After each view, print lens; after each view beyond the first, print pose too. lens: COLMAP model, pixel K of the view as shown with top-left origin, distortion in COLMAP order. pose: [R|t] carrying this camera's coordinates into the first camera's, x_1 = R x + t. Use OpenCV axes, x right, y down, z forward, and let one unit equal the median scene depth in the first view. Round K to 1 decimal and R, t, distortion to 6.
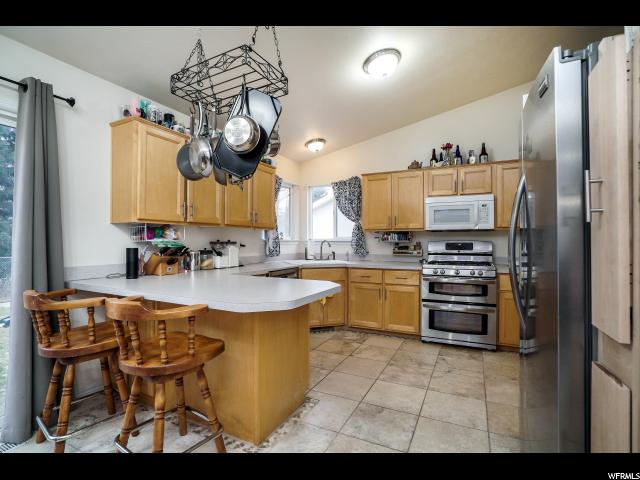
lens RADIAL K [[309.1, 0, 320.0], [0, 309.1, 240.0], [0, 0, 1]] dist [-0.031351, 0.000910]
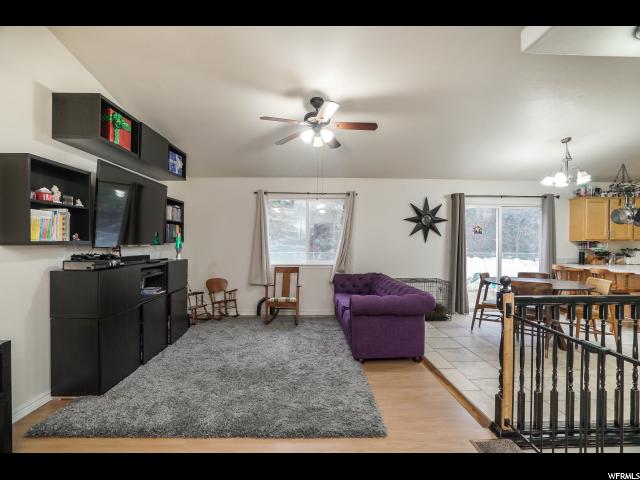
lens RADIAL K [[304.7, 0, 320.0], [0, 304.7, 240.0], [0, 0, 1]] dist [0.001763, 0.000690]
pose [[0.502089, -0.001487, -0.864815, 0.384493], [-0.002233, 0.999993, -0.003016, -0.048389], [0.864813, 0.003445, 0.502082, -1.808165]]
